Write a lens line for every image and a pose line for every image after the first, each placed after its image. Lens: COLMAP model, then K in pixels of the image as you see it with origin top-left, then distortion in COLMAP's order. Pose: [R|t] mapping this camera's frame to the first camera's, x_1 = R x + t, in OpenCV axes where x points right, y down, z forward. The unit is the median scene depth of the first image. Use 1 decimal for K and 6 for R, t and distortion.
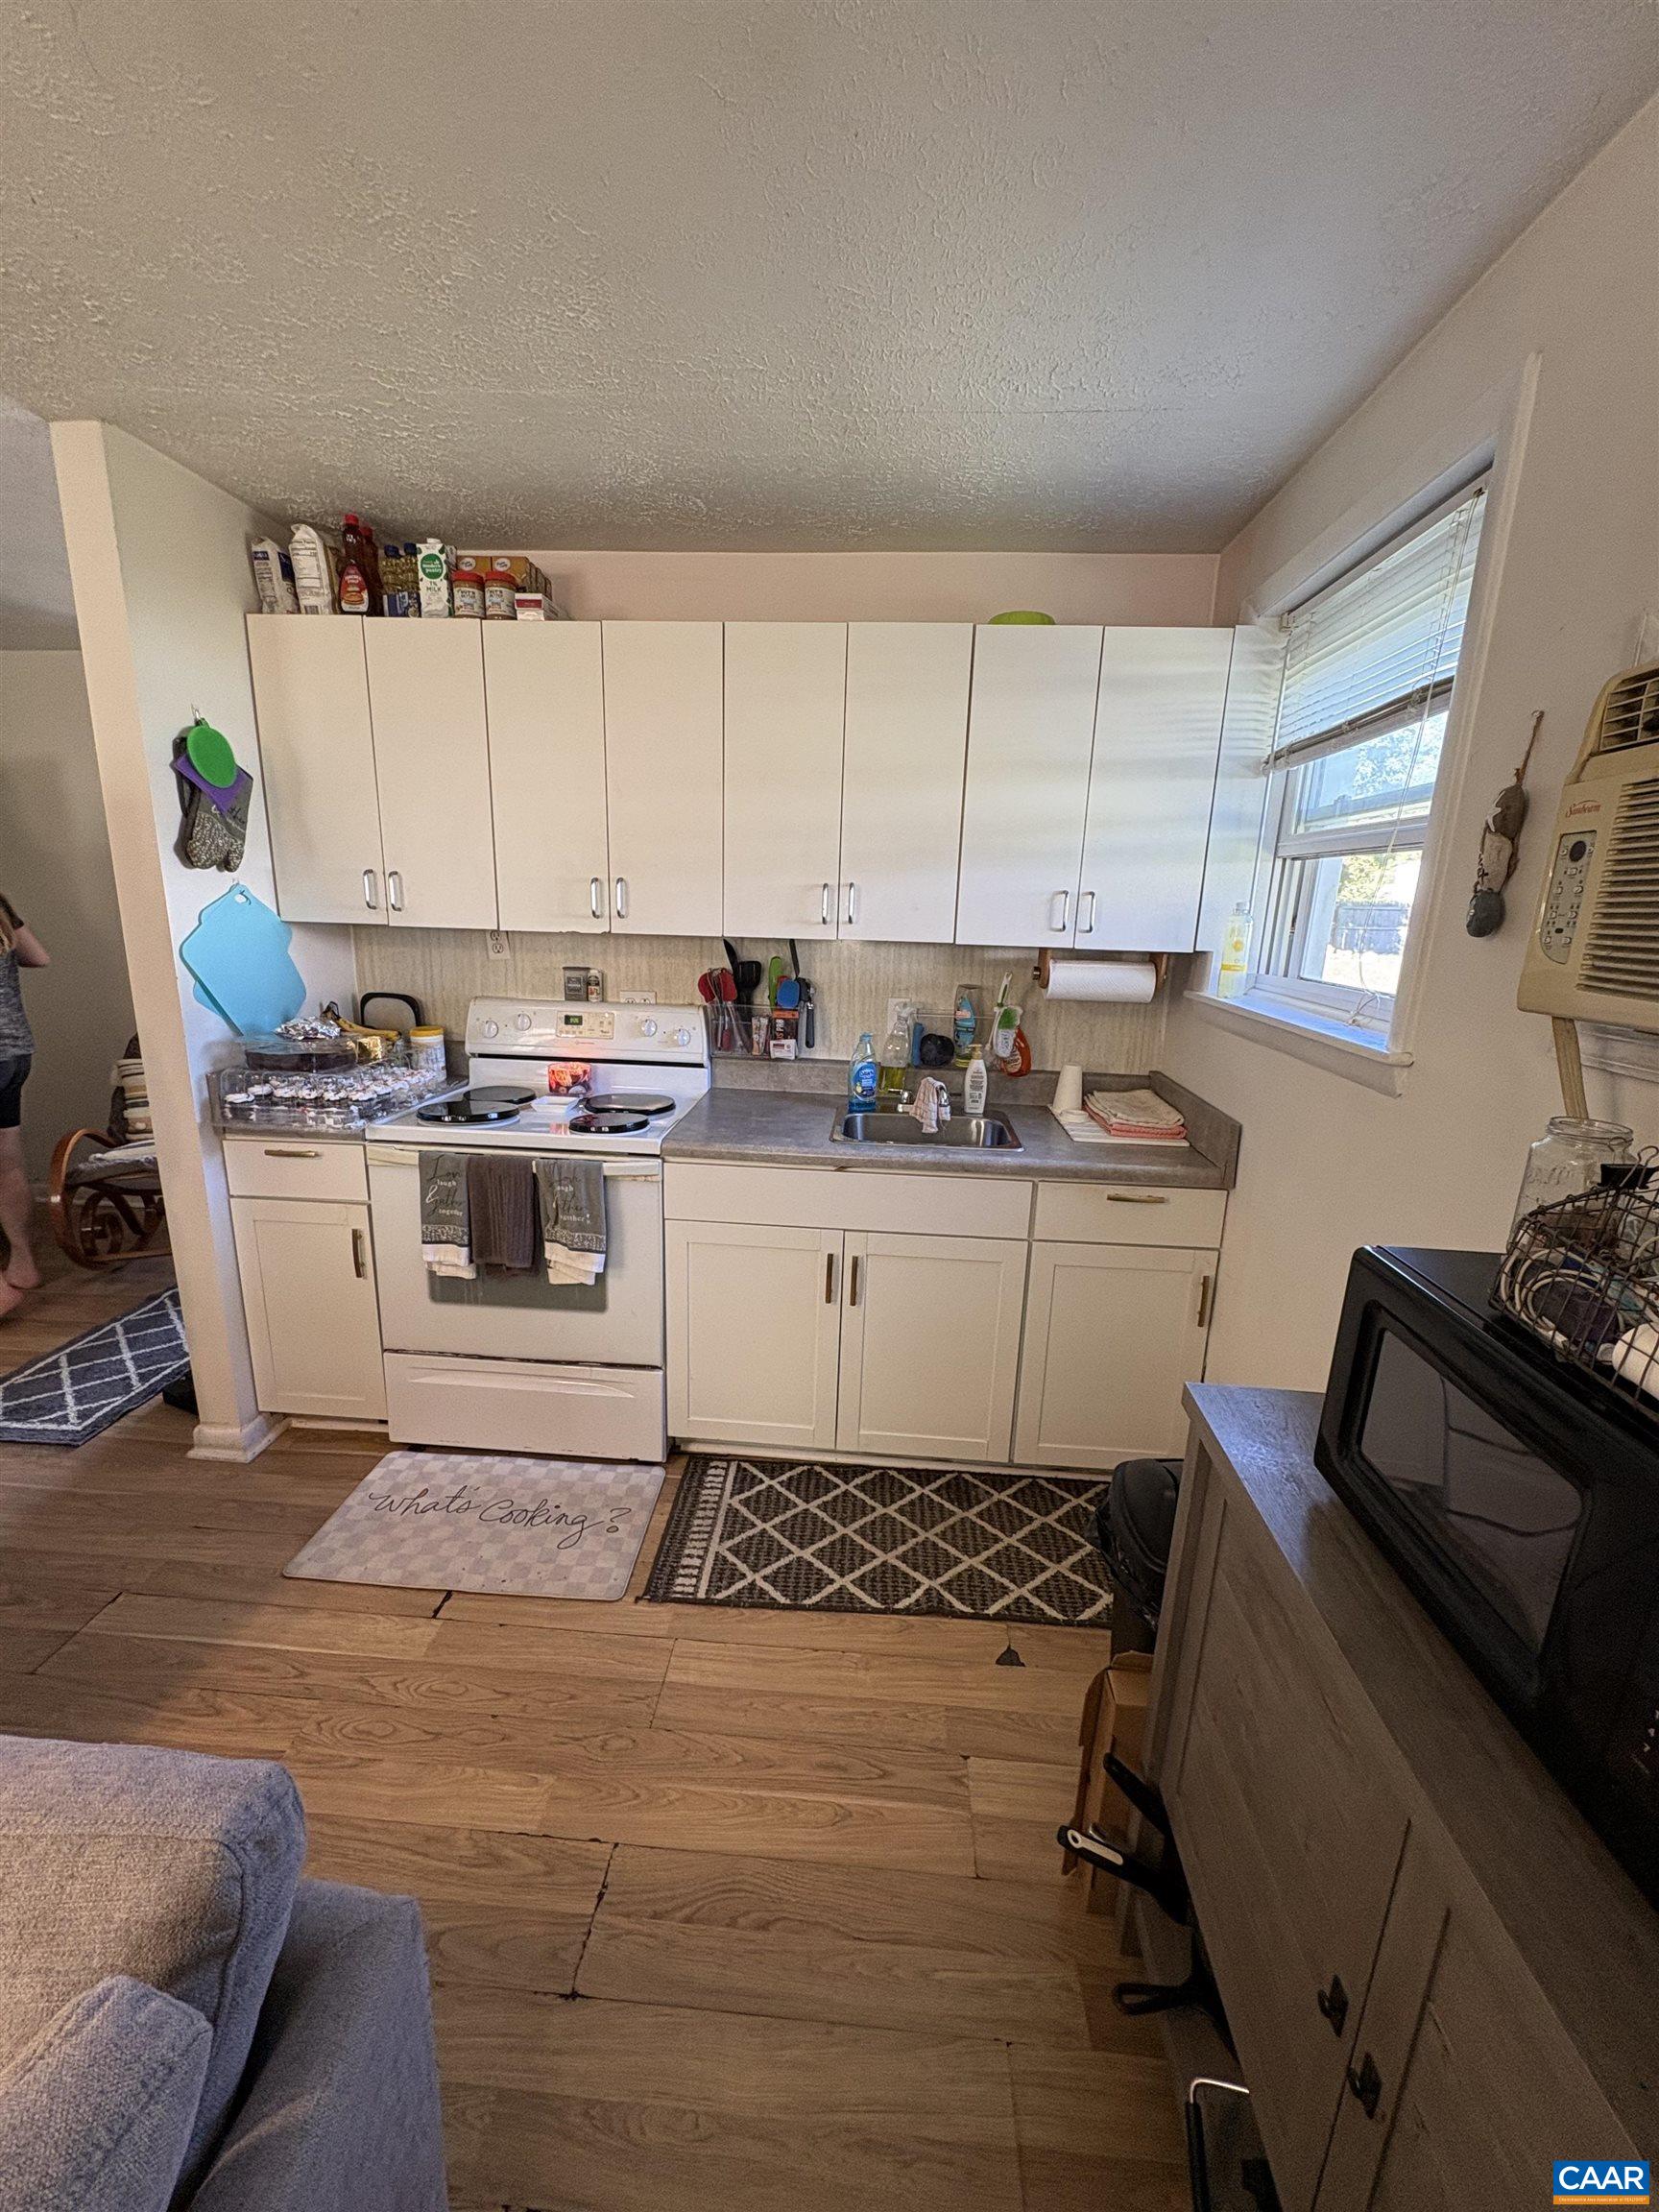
lens RADIAL K [[874.6, 0, 829.5], [0, 874.6, 1106.0], [0, 0, 1]] dist [0.002438, -0.007448]
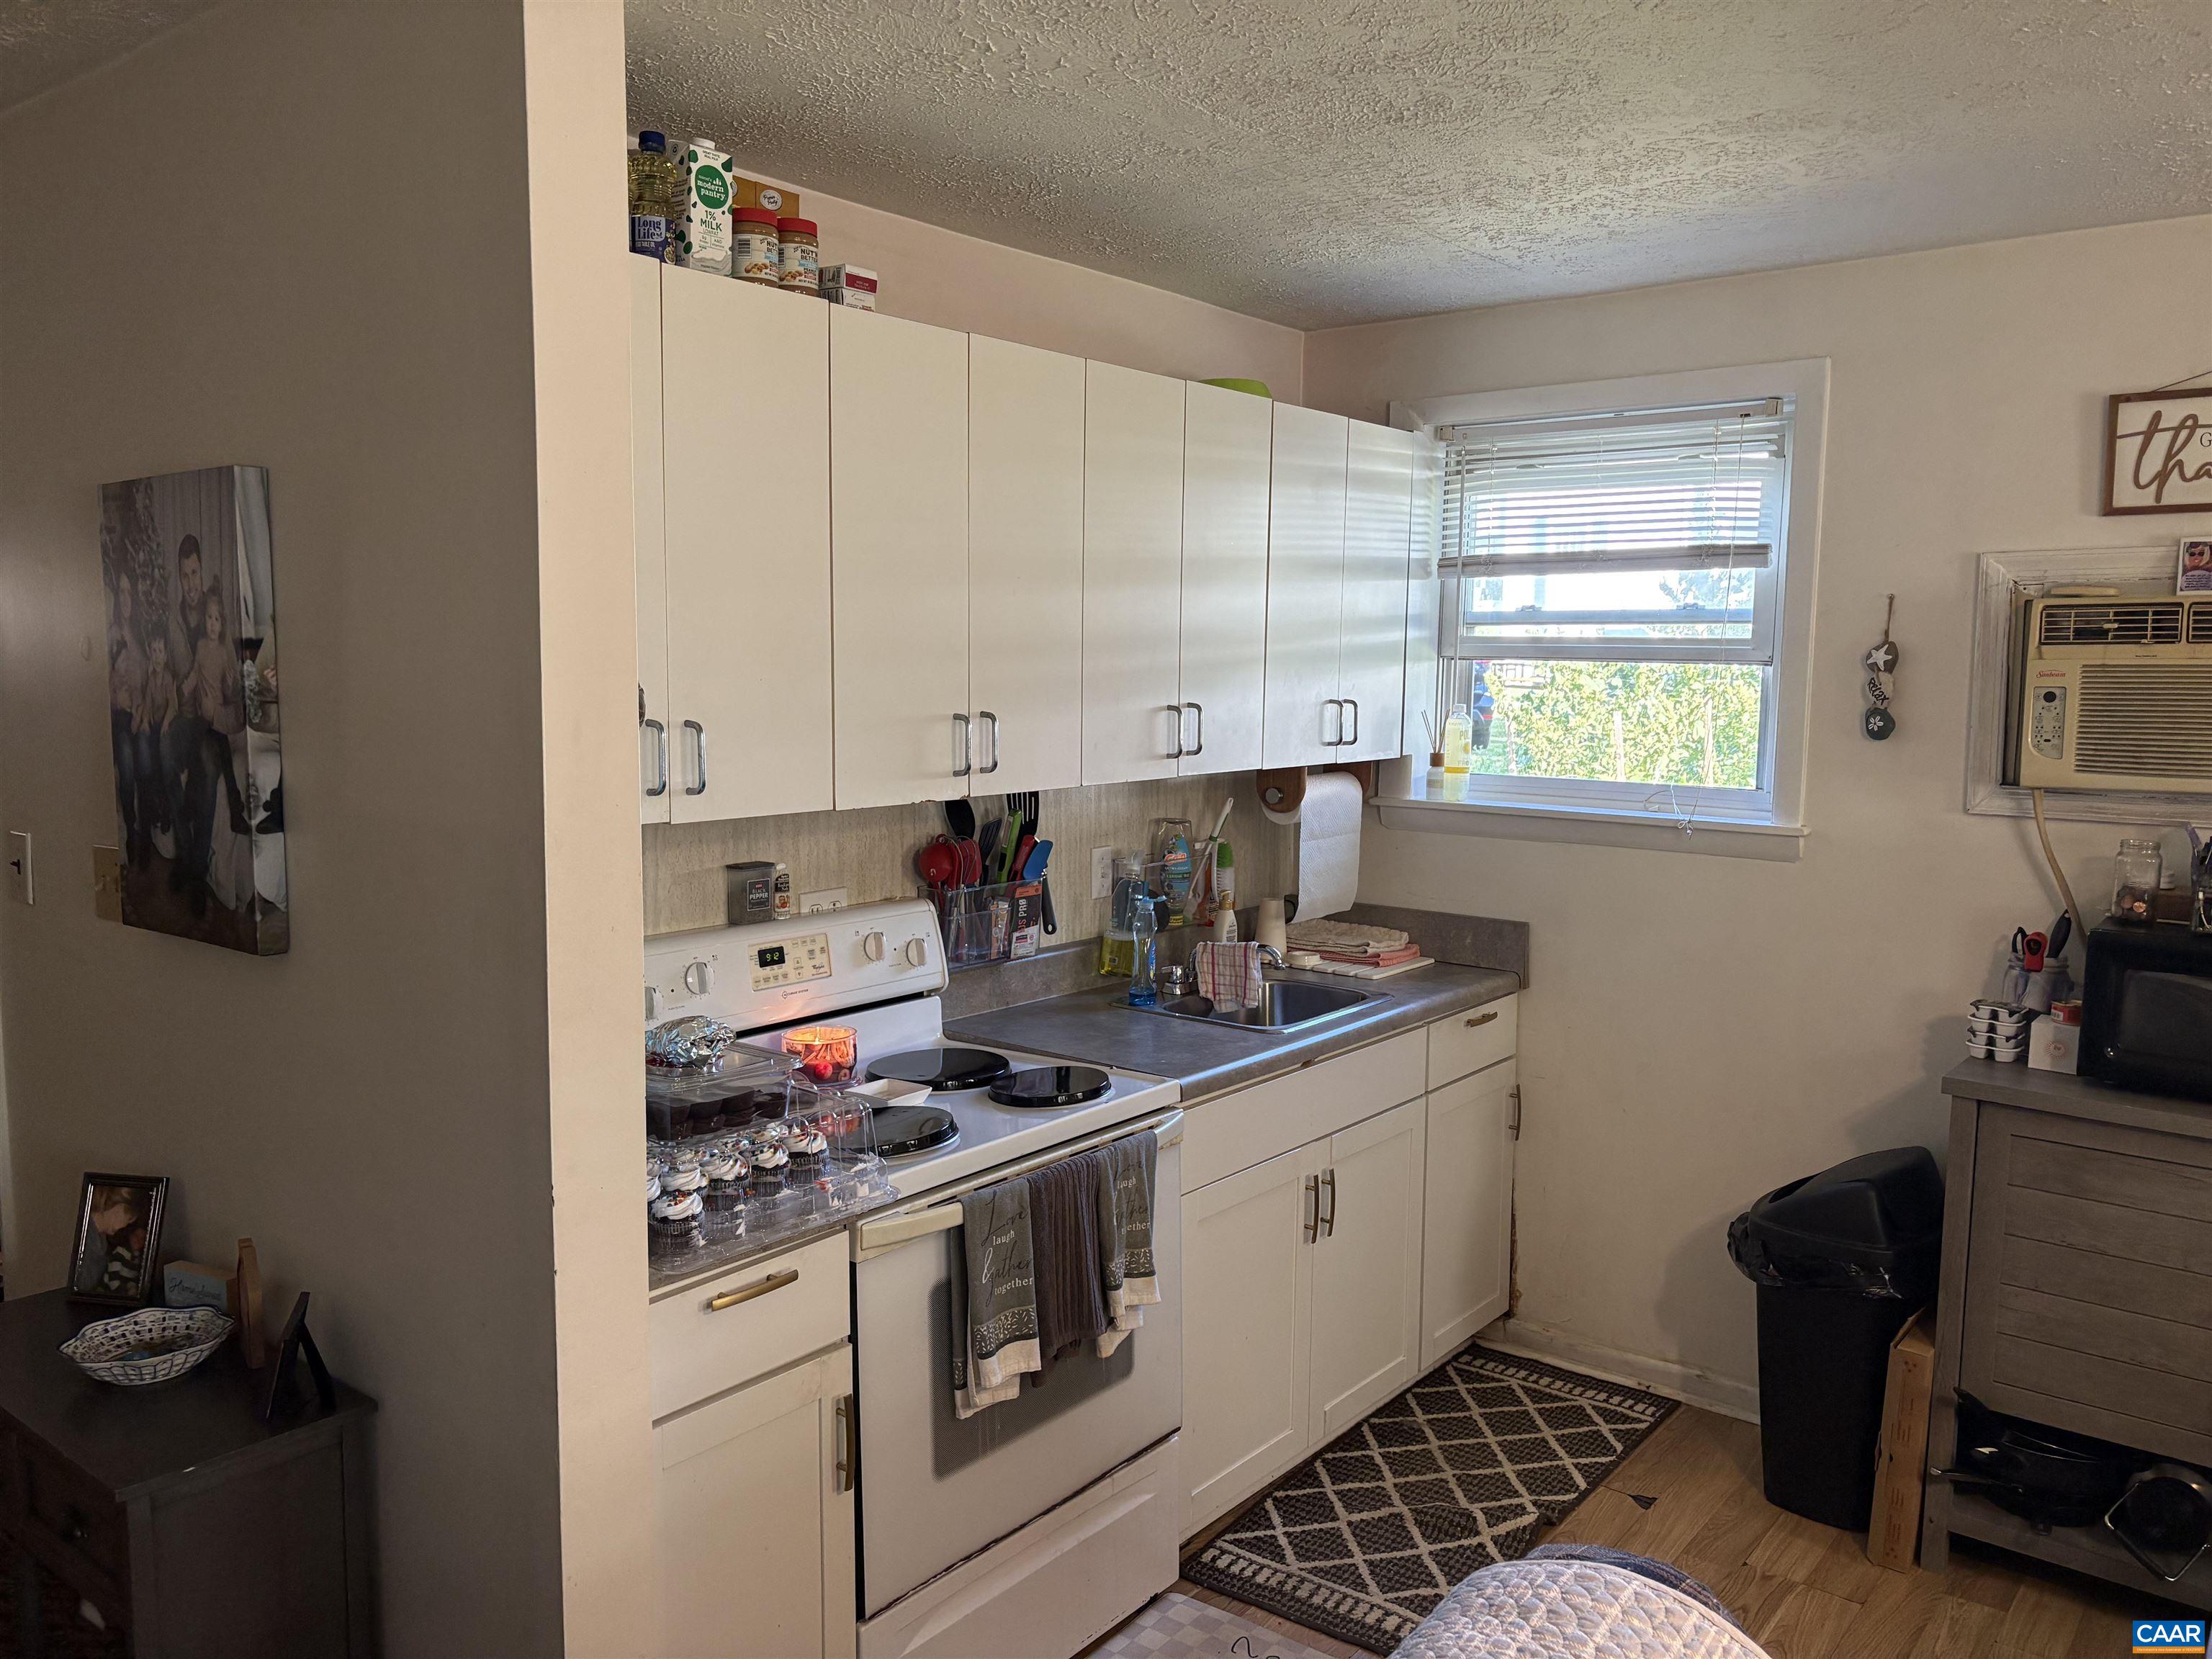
lens RADIAL K [[1687.5, 0, 1118.2], [0, 1687.5, 837.1], [0, 0, 1]] dist [0.066545, -0.072369]
pose [[0.558510, -0.116428, 0.821286, -1.262762], [0.197341, 0.980323, 0.004773, -0.161823], [-0.805682, 0.159408, 0.570497, 0.230460]]
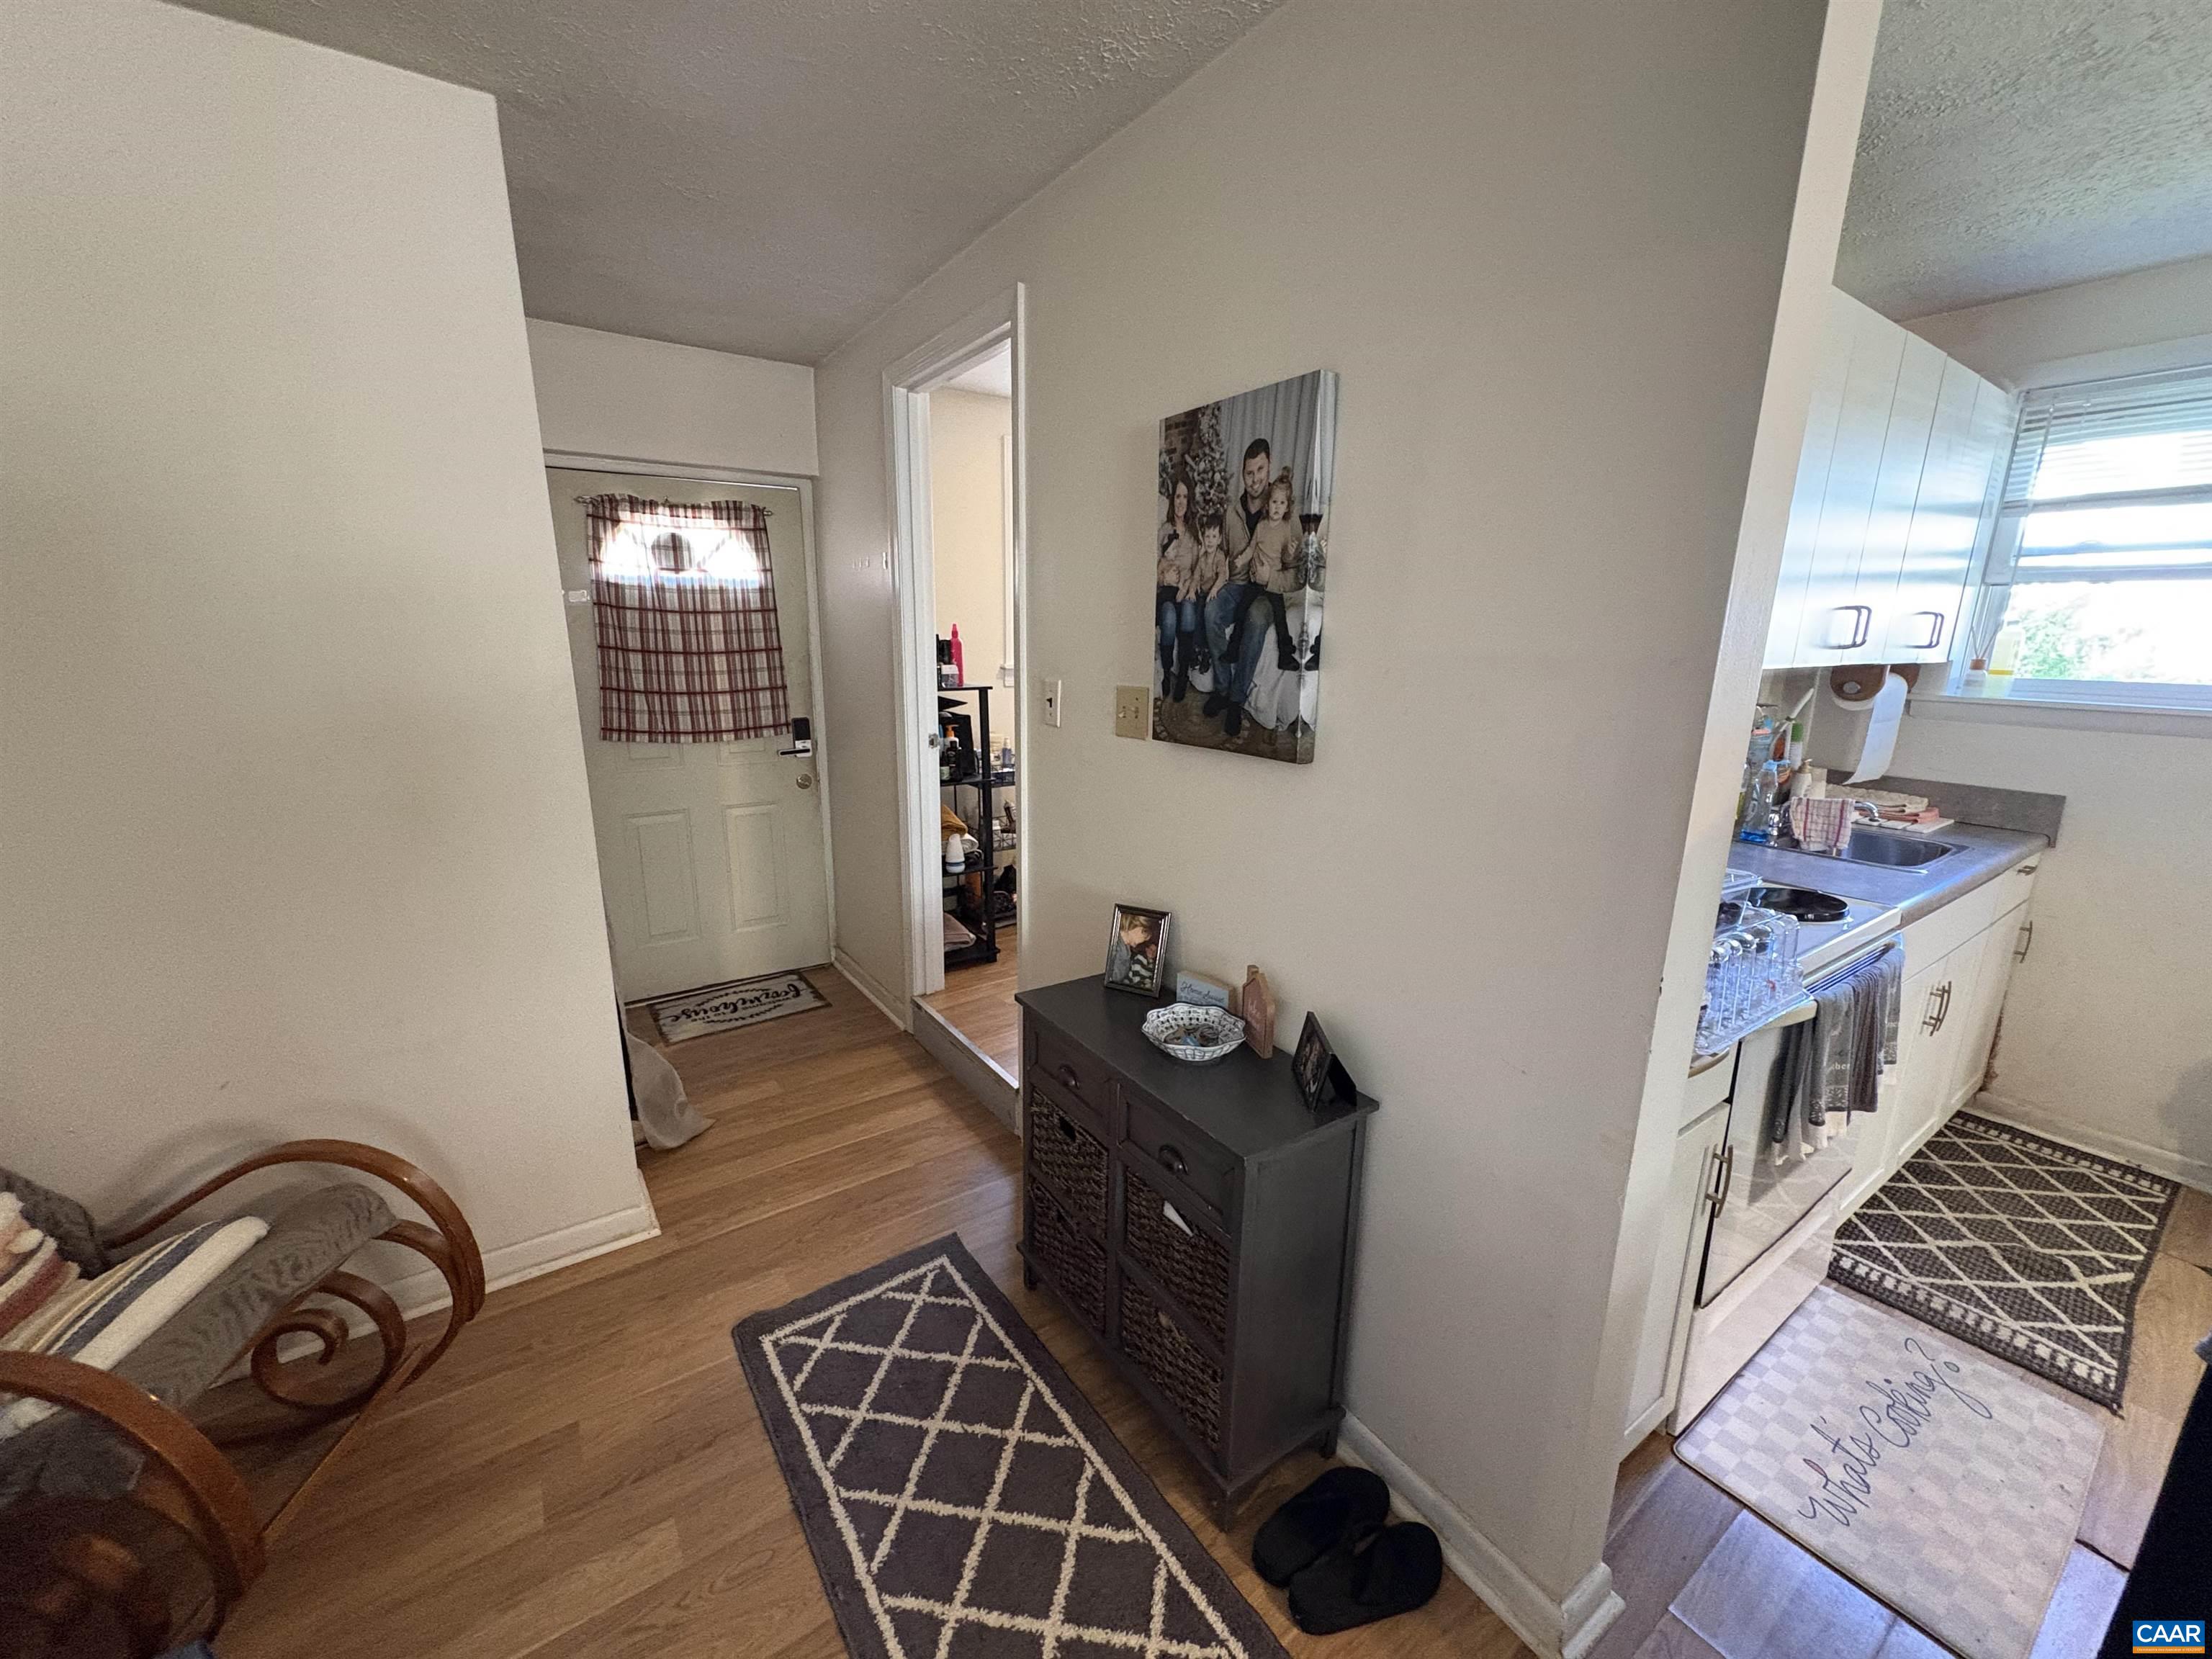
lens RADIAL K [[888.2, 0, 1108.9], [0, 888.2, 827.4], [0, 0, 1]] dist [0.003249, -0.000016]
pose [[0.780465, -0.157172, 0.605121, -1.270507], [0.153276, 0.986449, 0.058526, -0.201271], [-0.606120, 0.047073, 0.793979, 0.747177]]
